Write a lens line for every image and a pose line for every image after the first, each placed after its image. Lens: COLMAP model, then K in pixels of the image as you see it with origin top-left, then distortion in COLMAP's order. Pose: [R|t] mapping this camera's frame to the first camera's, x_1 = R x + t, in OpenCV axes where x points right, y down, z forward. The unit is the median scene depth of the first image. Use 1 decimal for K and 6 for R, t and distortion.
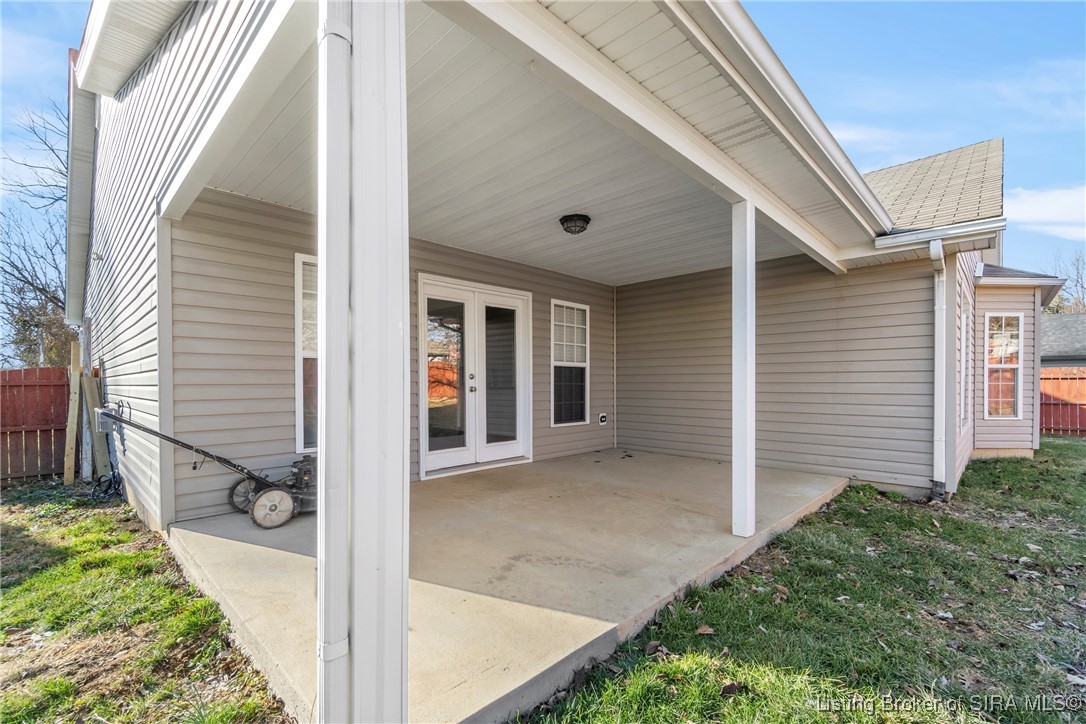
lens RADIAL K [[472.8, 0, 544.0], [0, 472.8, 388.0], [0, 0, 1]] dist [-0.000038, 0.000017]
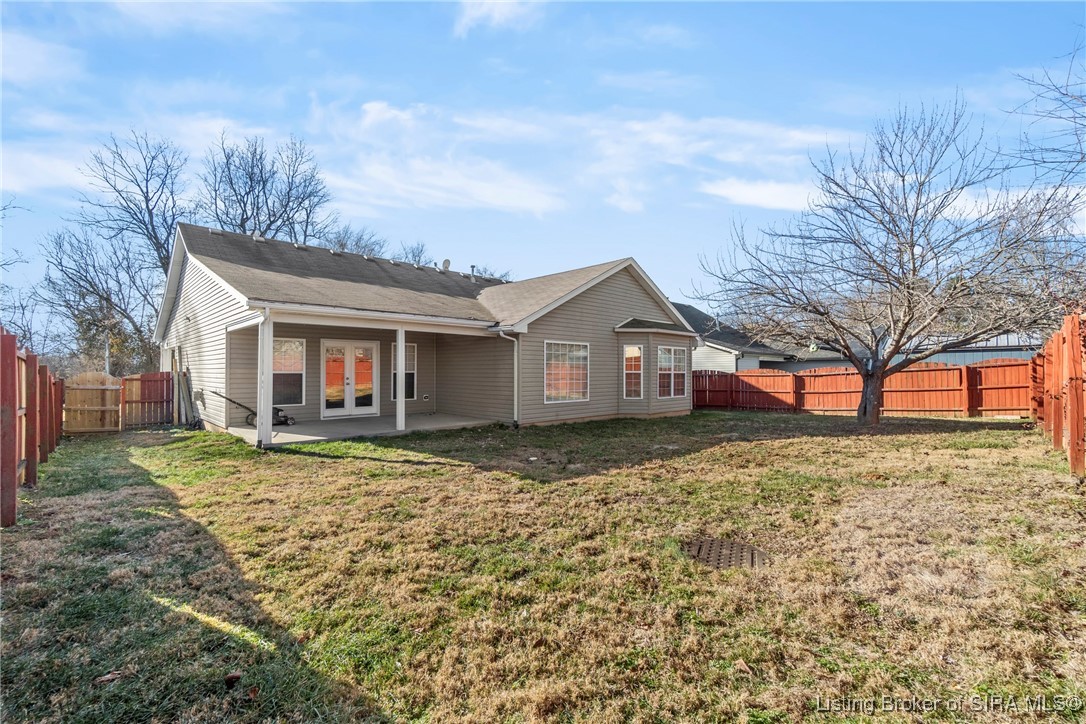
lens RADIAL K [[462.9, 0, 537.0], [0, 462.9, 368.6], [0, 0, 1]] dist [0.000051, 0.000054]
pose [[0.999526, 0.004185, -0.030493, 0.845769], [-0.004663, 0.999867, -0.015620, -0.041039], [0.030423, 0.015755, 0.999413, -1.261360]]
